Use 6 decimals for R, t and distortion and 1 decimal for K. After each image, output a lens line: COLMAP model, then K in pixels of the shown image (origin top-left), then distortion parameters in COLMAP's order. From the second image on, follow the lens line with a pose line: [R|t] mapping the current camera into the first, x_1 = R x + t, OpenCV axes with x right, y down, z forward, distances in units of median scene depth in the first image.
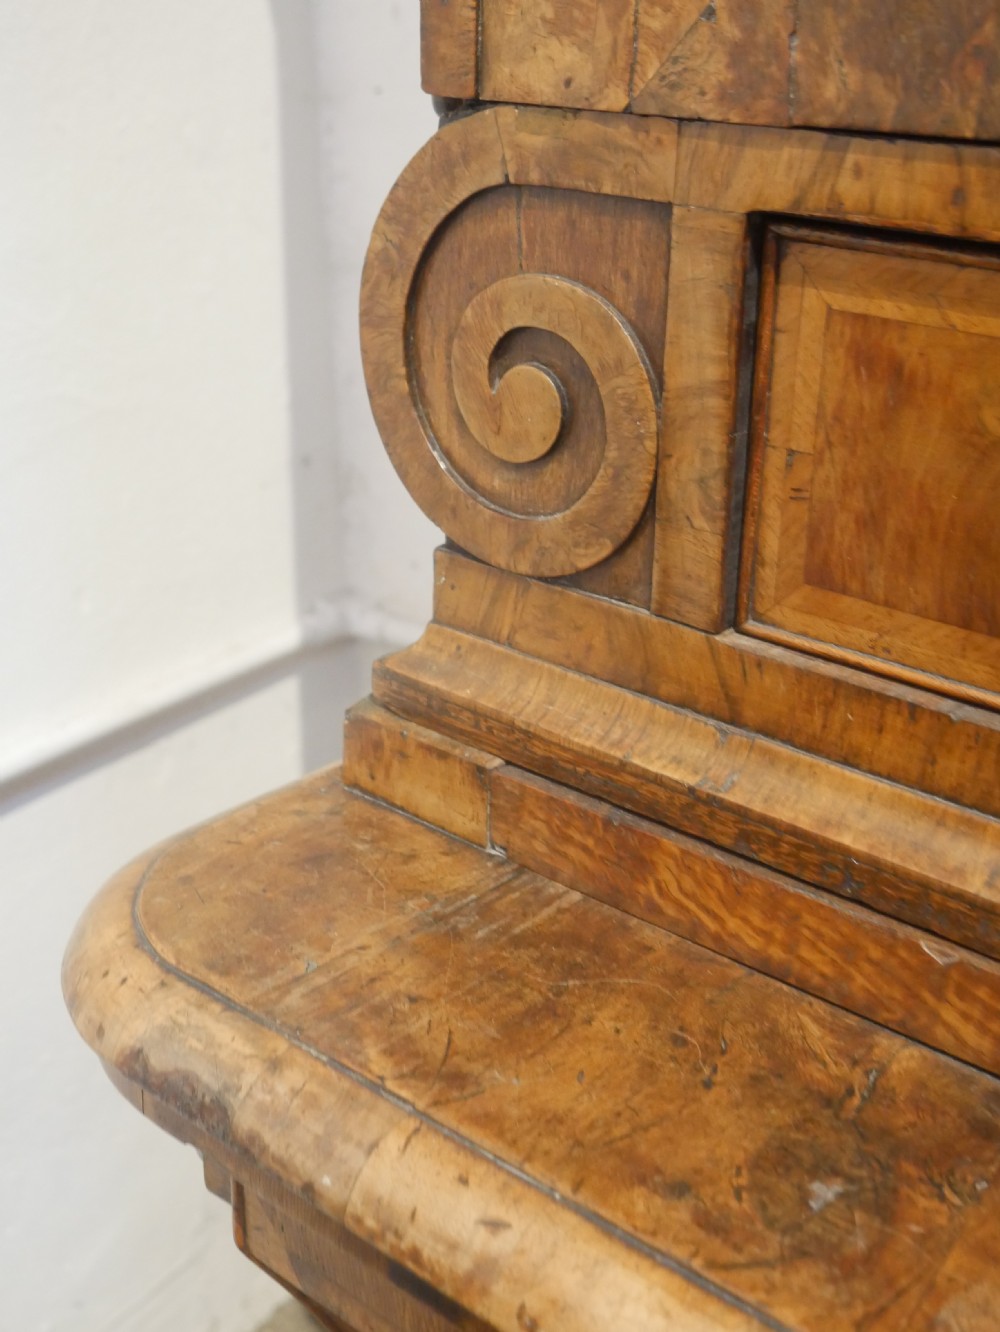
lens RADIAL K [[1700.0, 0, 500.0], [0, 1700.0, 666.0], [0, 0, 1]] dist [0.017213, -0.024357]
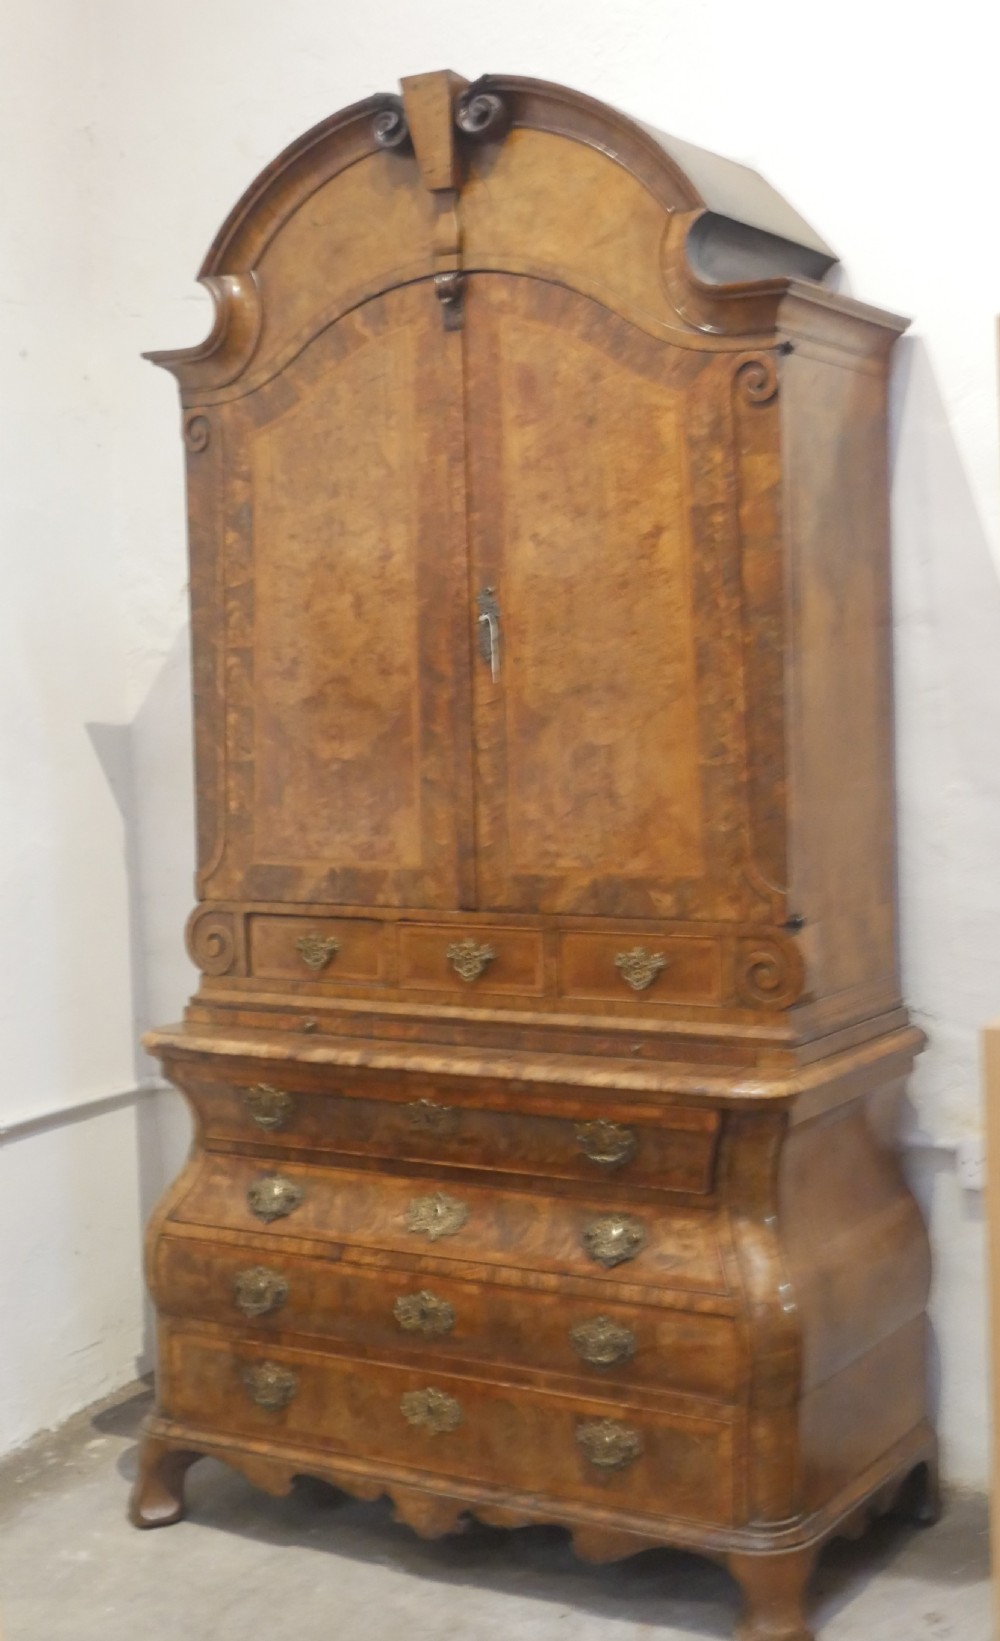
lens RADIAL K [[2248.7, 0, 610.4], [0, 2248.7, 821.3], [0, 0, 1]] dist [0.002821, 0.012291]
pose [[0.980752, -0.046910, 0.189541, -0.100262], [0.107276, 0.940538, -0.322303, 2.198893], [-0.163152, 0.336433, 0.927467, -6.924526]]
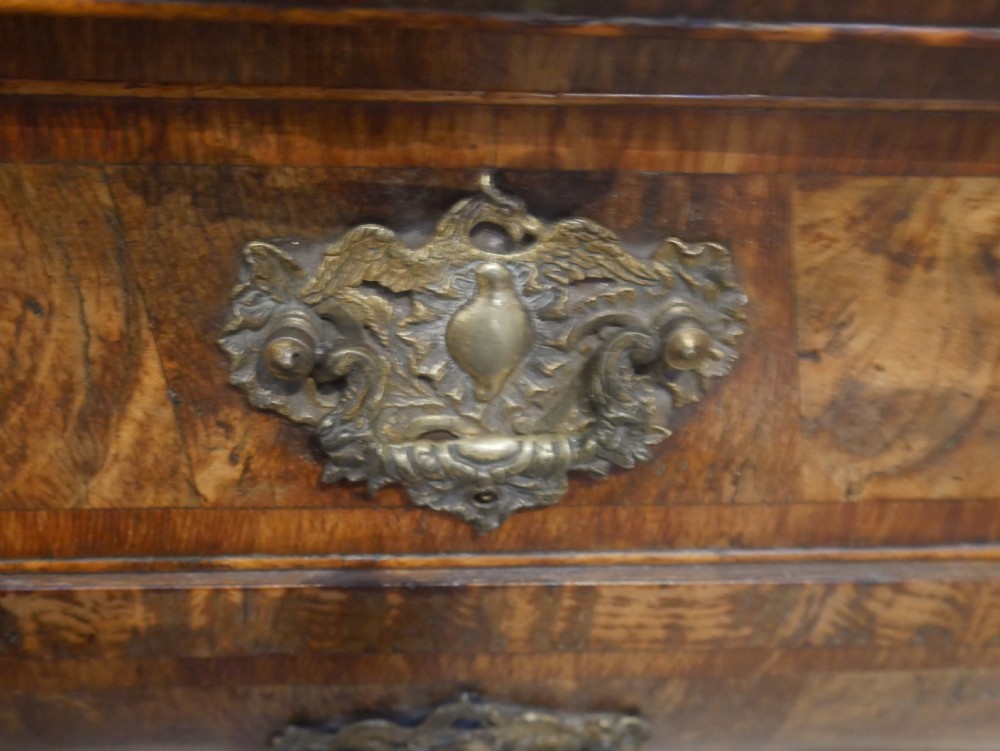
lens RADIAL K [[1276.3, 0, 500.0], [0, 1276.3, 375.5], [0, 0, 1]] dist [0.017213, -0.024357]
pose [[0.726533, -0.544784, 0.418761, 0.951198], [0.210442, 0.756562, 0.619135, 0.797731], [-0.654113, -0.361697, 0.664312, -0.259963]]
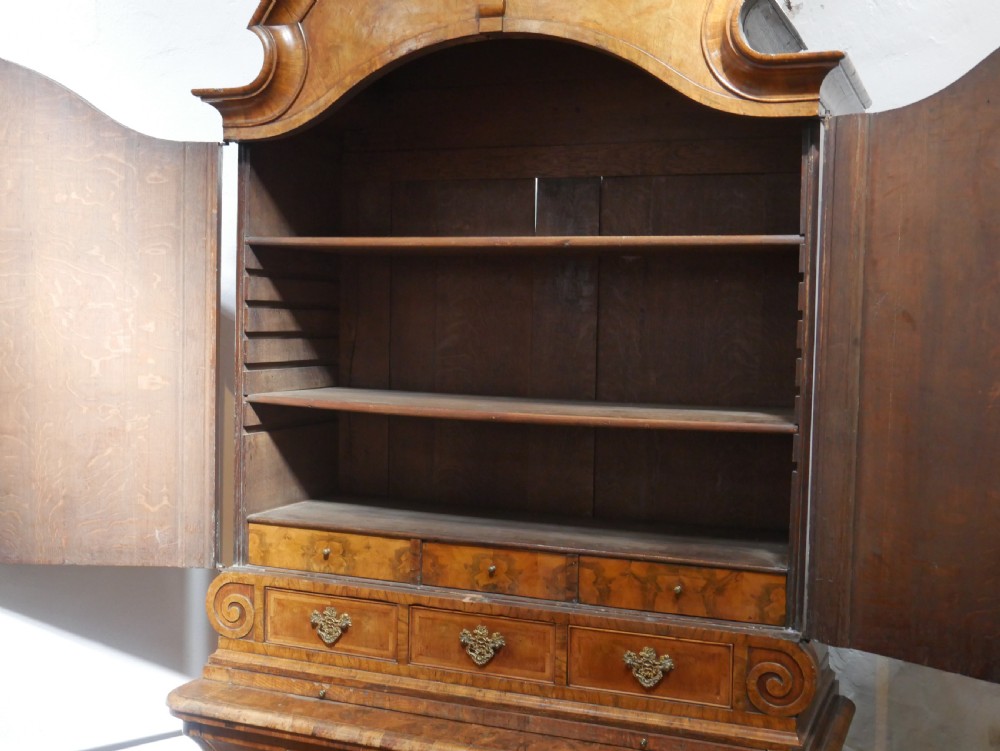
lens RADIAL K [[1197.6, 0, 516.9], [0, 1197.6, 370.3], [0, 0, 1]] dist [0.006311, -0.006706]
pose [[0.944201, -0.005632, 0.329320, -0.503407], [0.120011, 0.937002, -0.328061, 0.668384], [-0.306726, 0.349278, 0.885395, -4.063735]]
